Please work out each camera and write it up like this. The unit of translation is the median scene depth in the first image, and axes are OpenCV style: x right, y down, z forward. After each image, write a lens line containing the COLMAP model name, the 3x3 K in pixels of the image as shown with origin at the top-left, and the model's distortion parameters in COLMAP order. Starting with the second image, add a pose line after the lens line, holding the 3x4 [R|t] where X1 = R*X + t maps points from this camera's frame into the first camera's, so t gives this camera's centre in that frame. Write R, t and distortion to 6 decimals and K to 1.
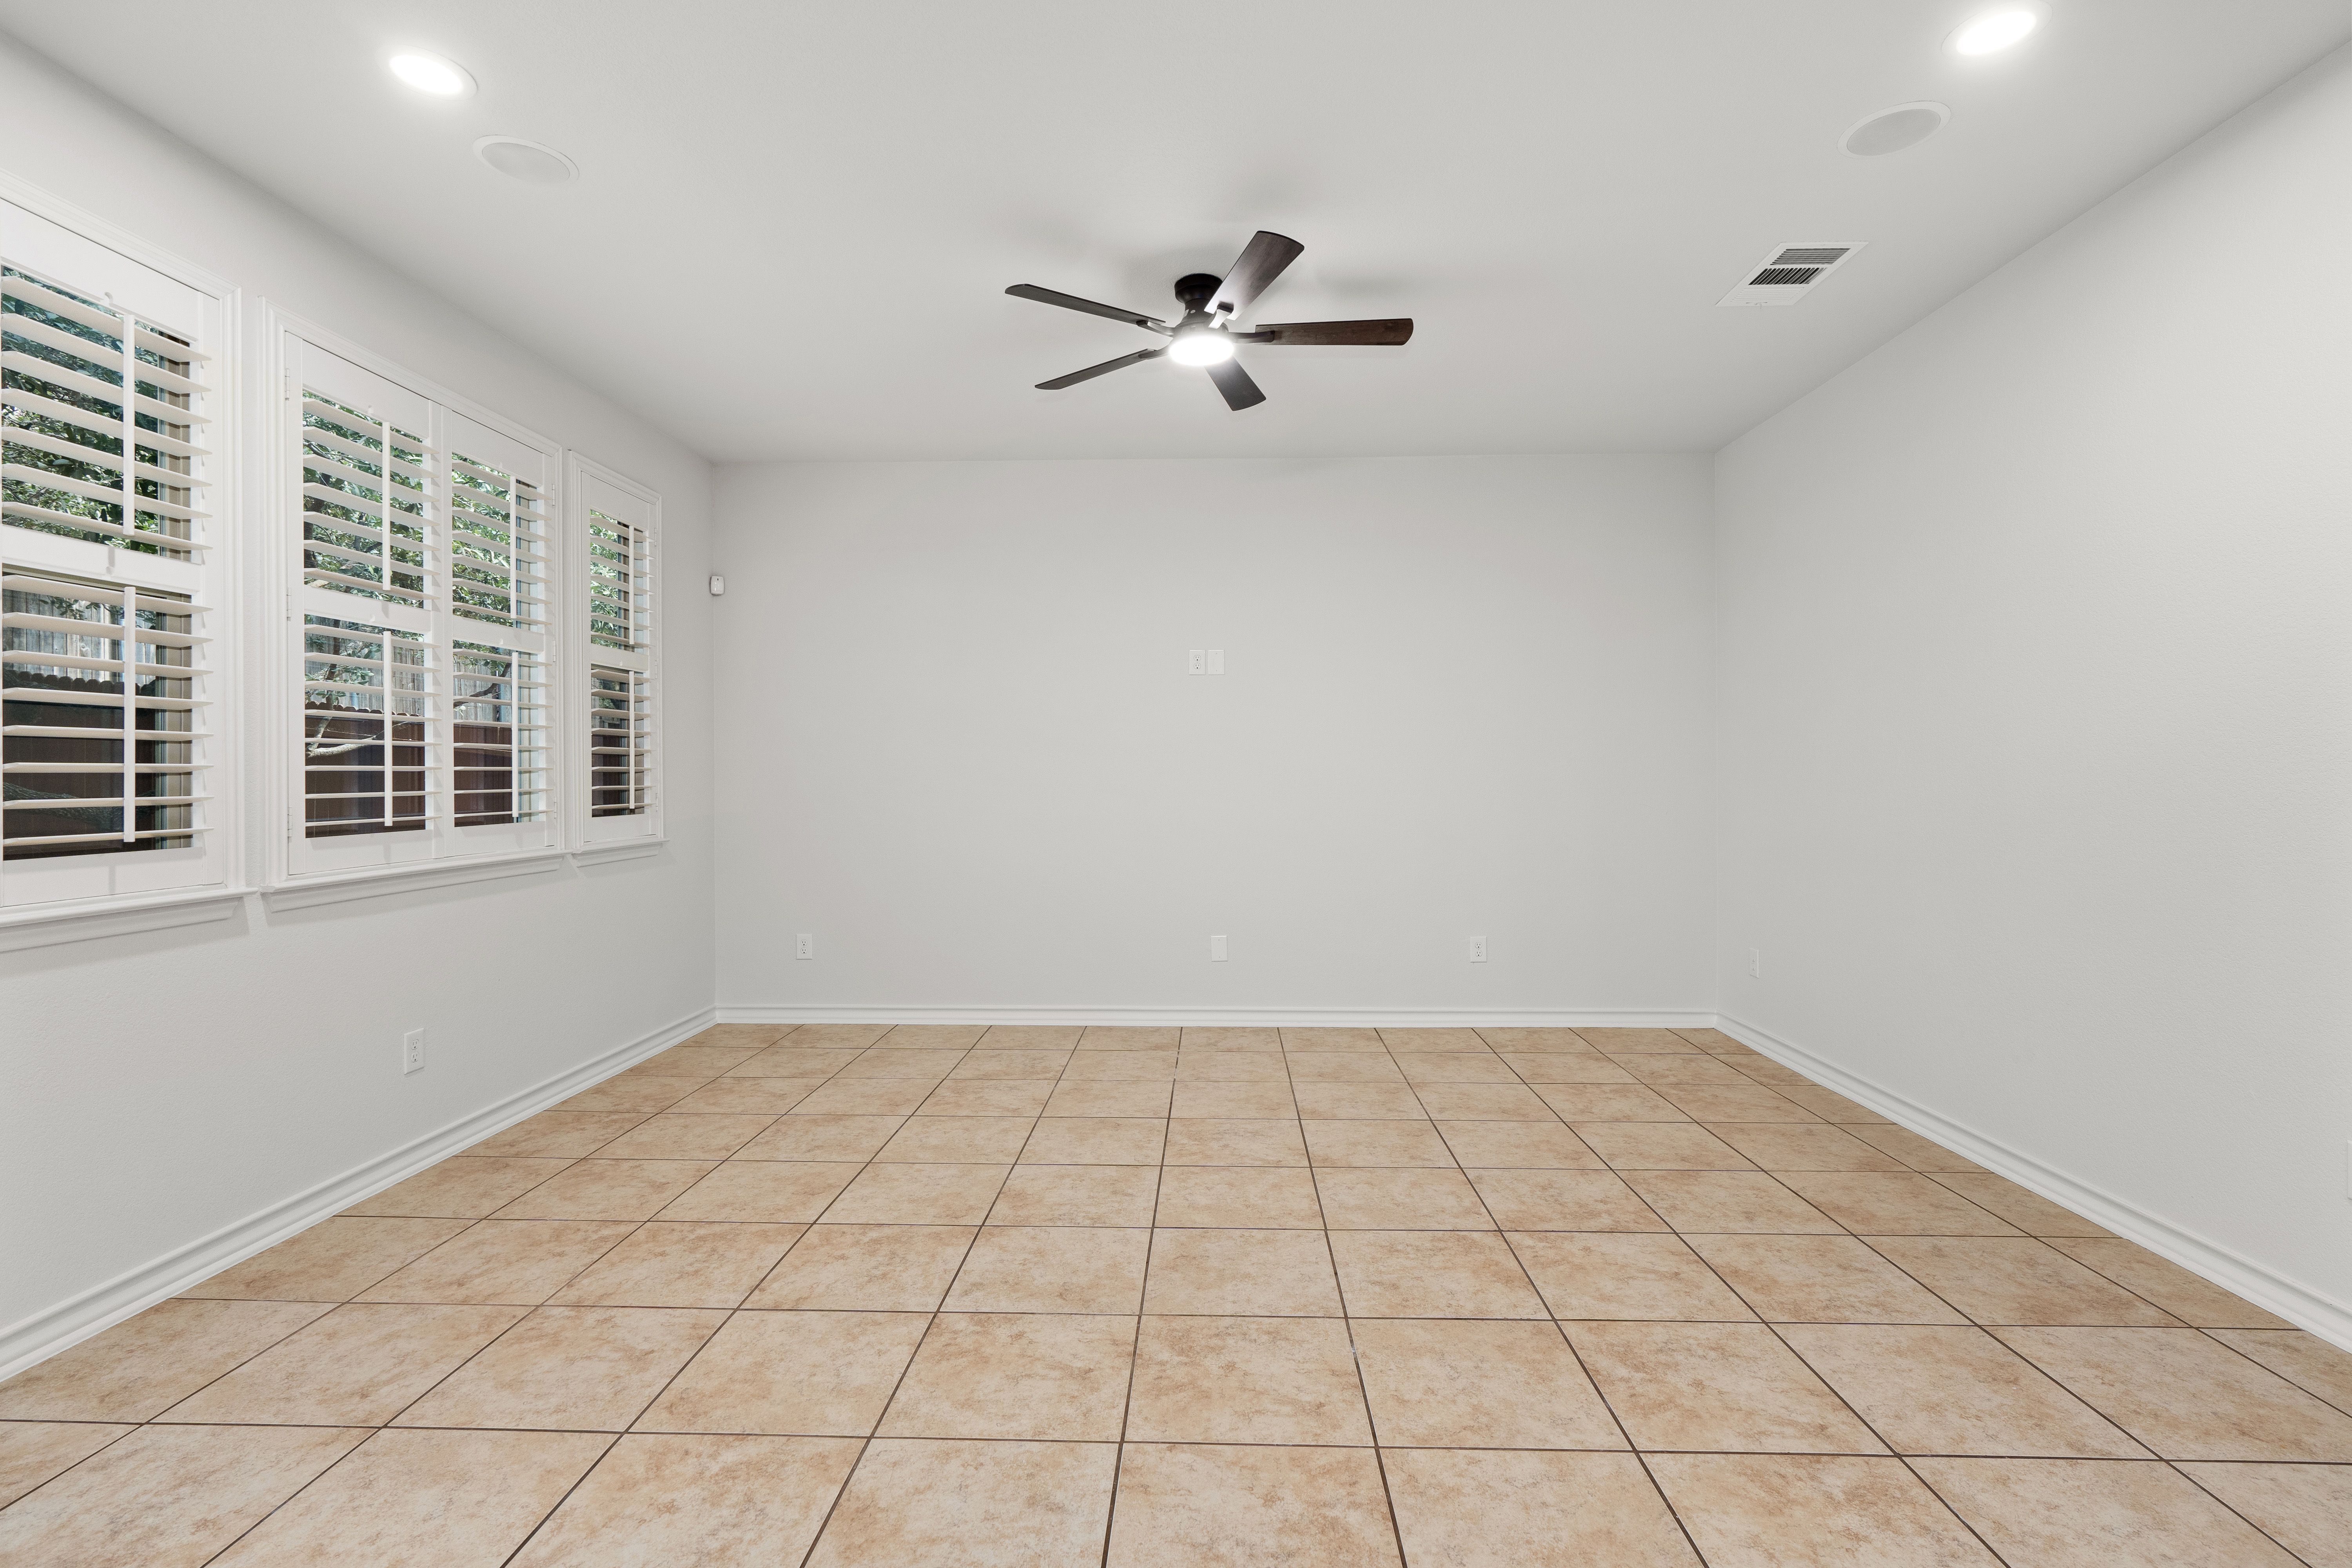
lens RADIAL K [[1064.2, 0, 1179.9], [0, 1064.2, 773.6], [0, 0, 1]] dist [-0.010053, 0.004048]
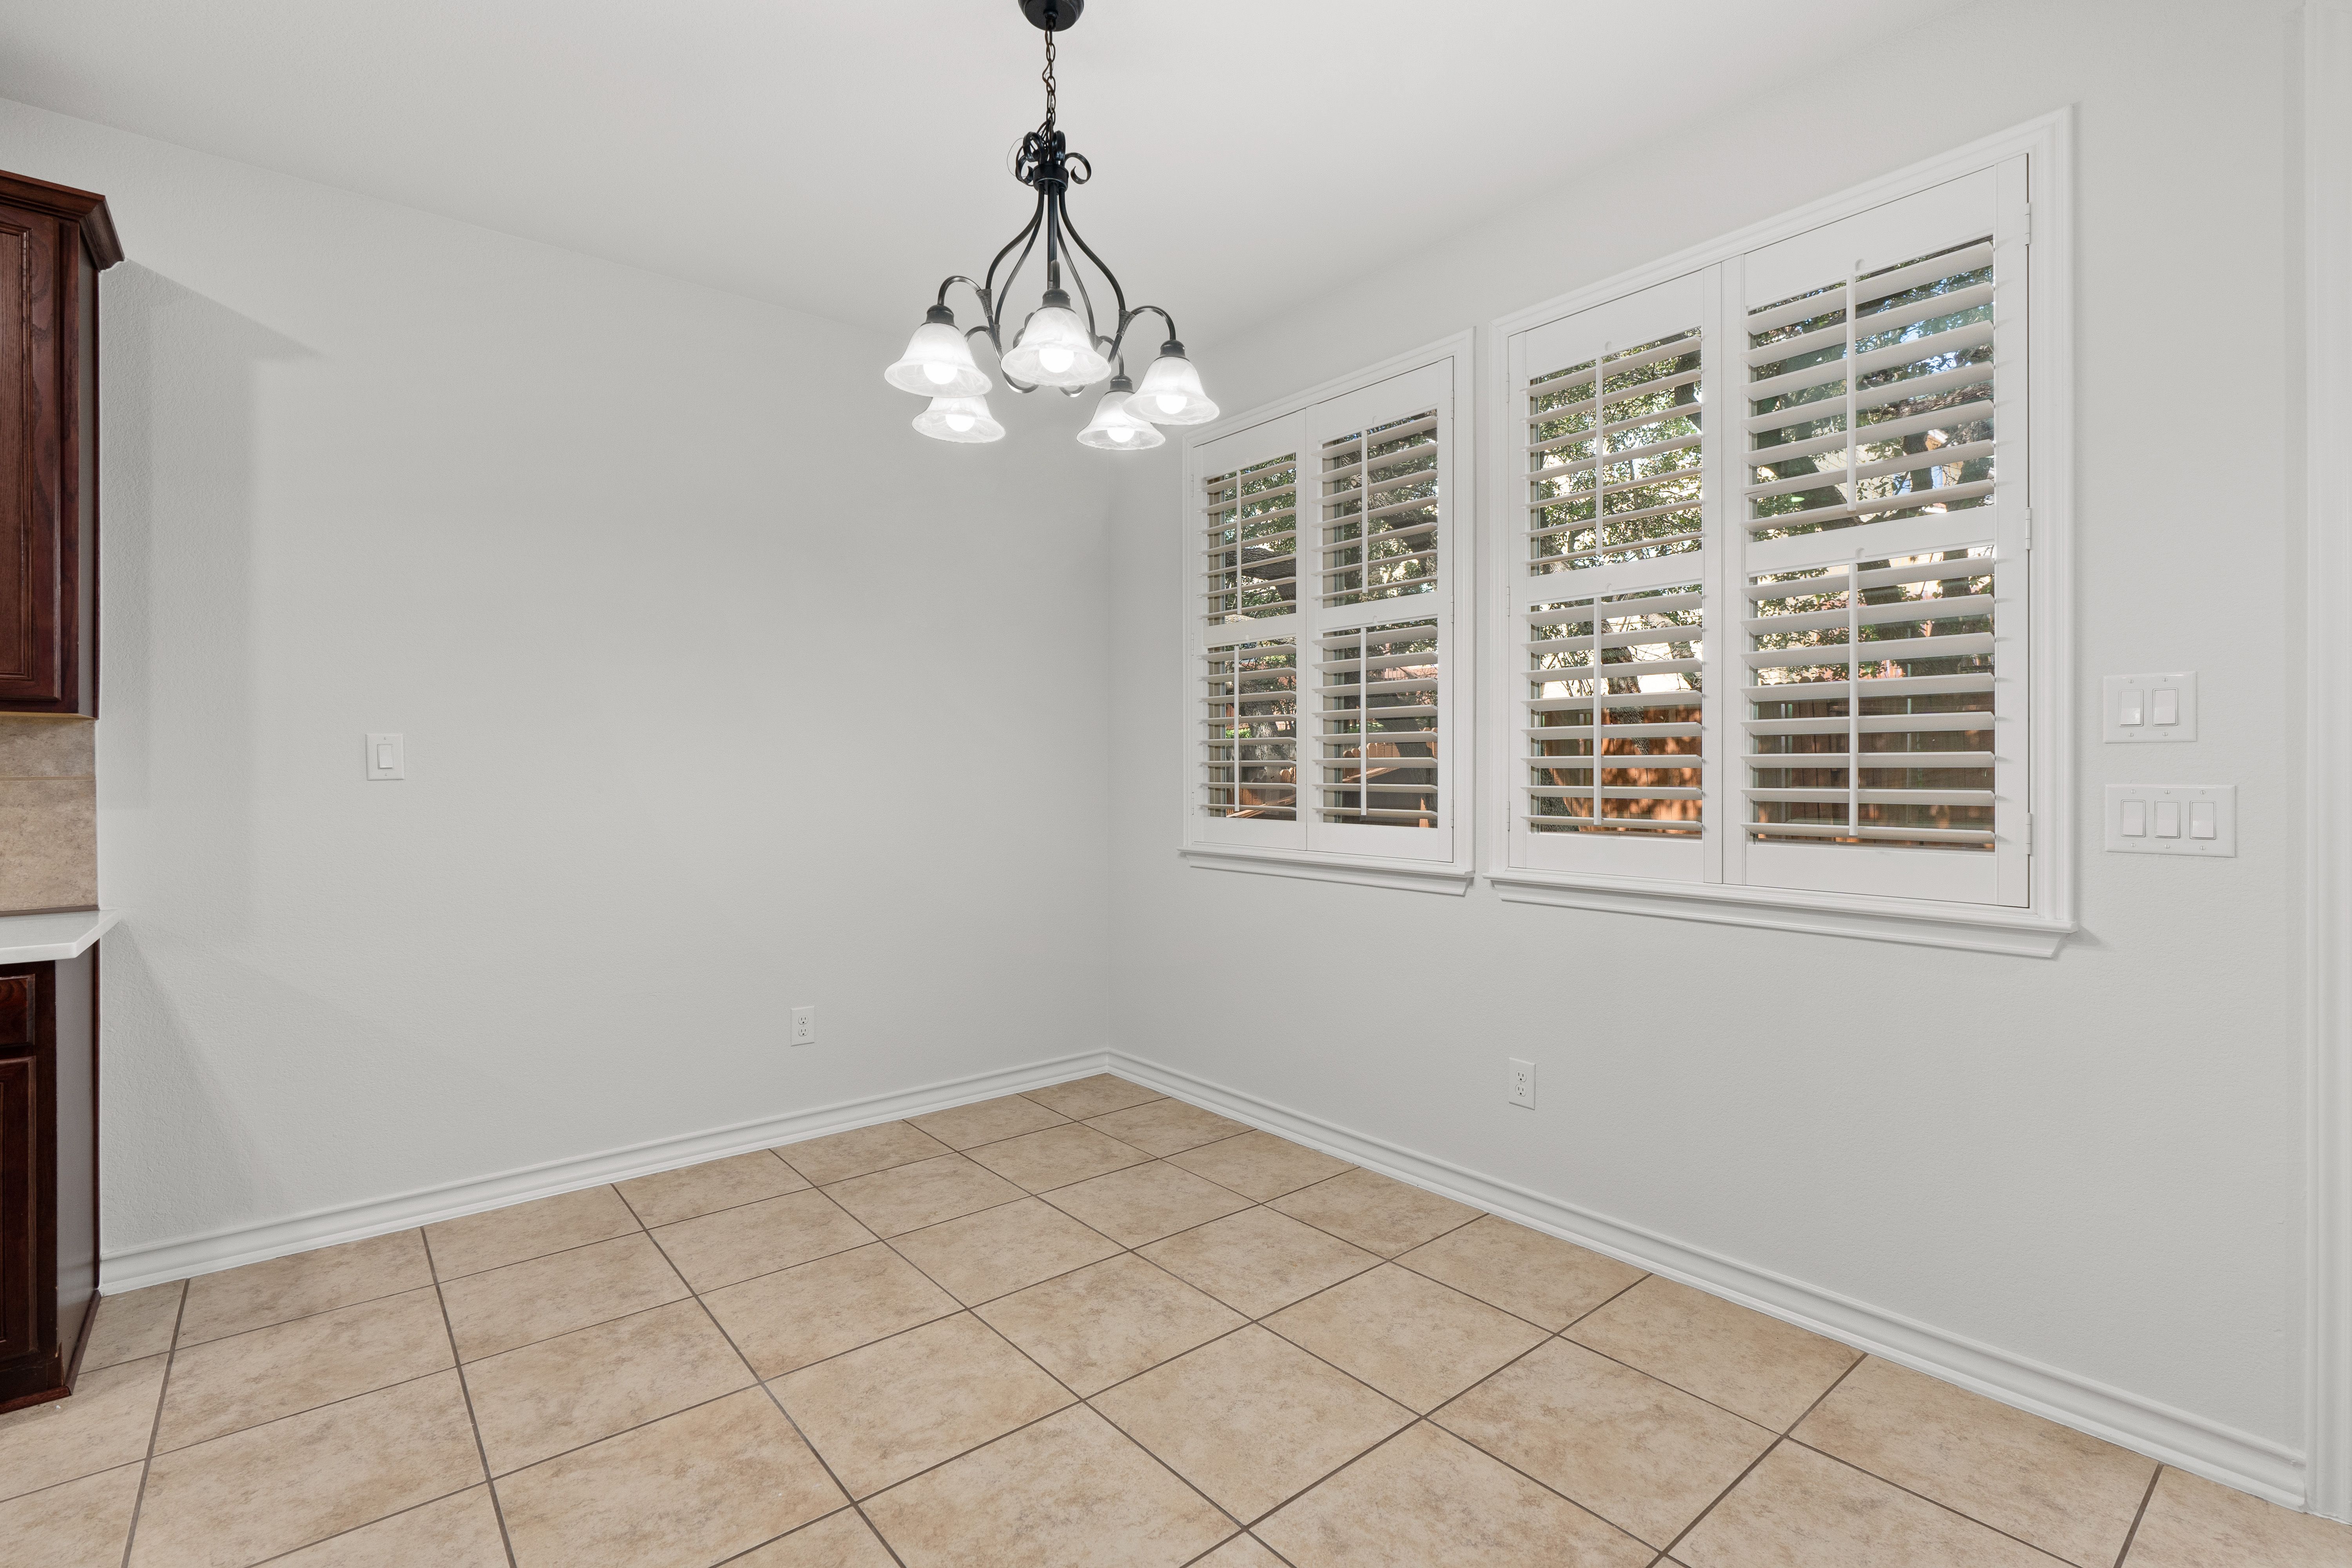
lens RADIAL K [[1064.2, 0, 1184.2], [0, 1064.2, 773.6], [0, 0, 1]] dist [-0.010053, 0.004048]
pose [[-0.745369, 0.005076, -0.666633, 0.033372], [0.003393, 0.999987, 0.003821, -0.000391], [0.666643, 0.000586, -0.745377, 0.308268]]
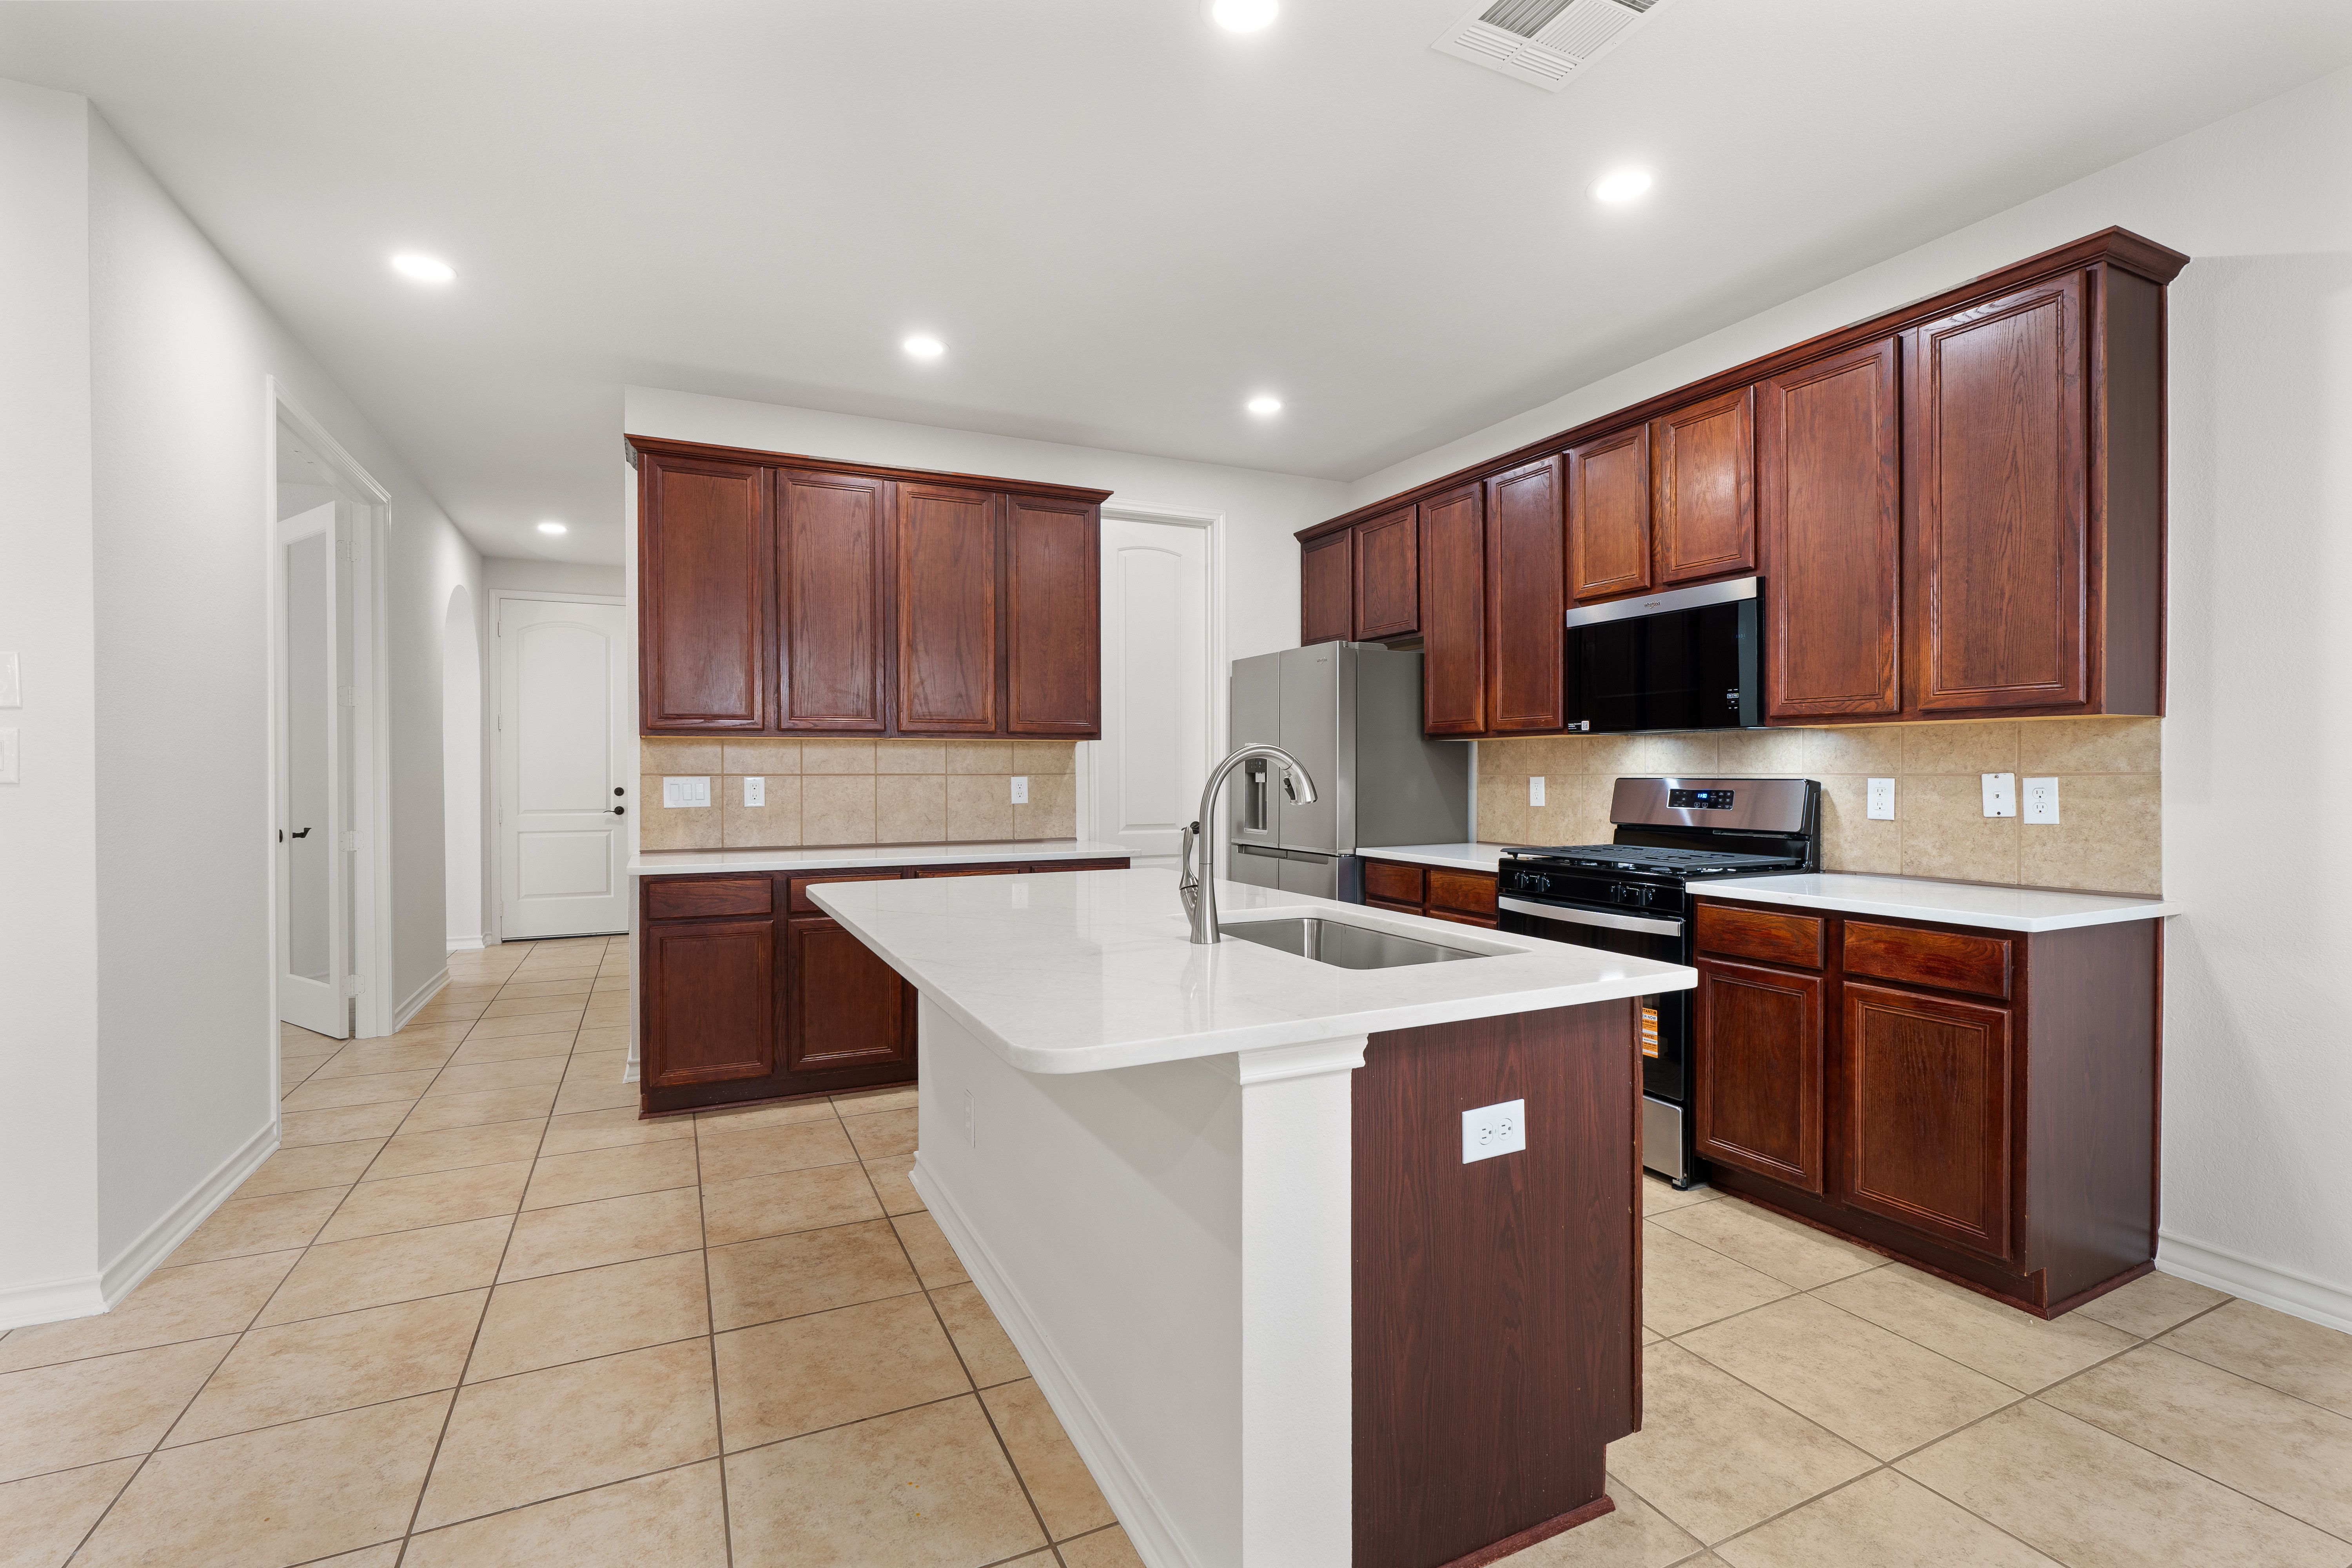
lens RADIAL K [[1064.2, 0, 1183.5], [0, 1064.2, 777.7], [0, 0, 1]] dist [-0.010053, 0.004048]
pose [[-0.467766, -0.002193, 0.883849, -0.292361], [0.003713, 0.999983, 0.004446, -0.000008], [-0.883844, 0.005361, -0.467750, 0.230400]]
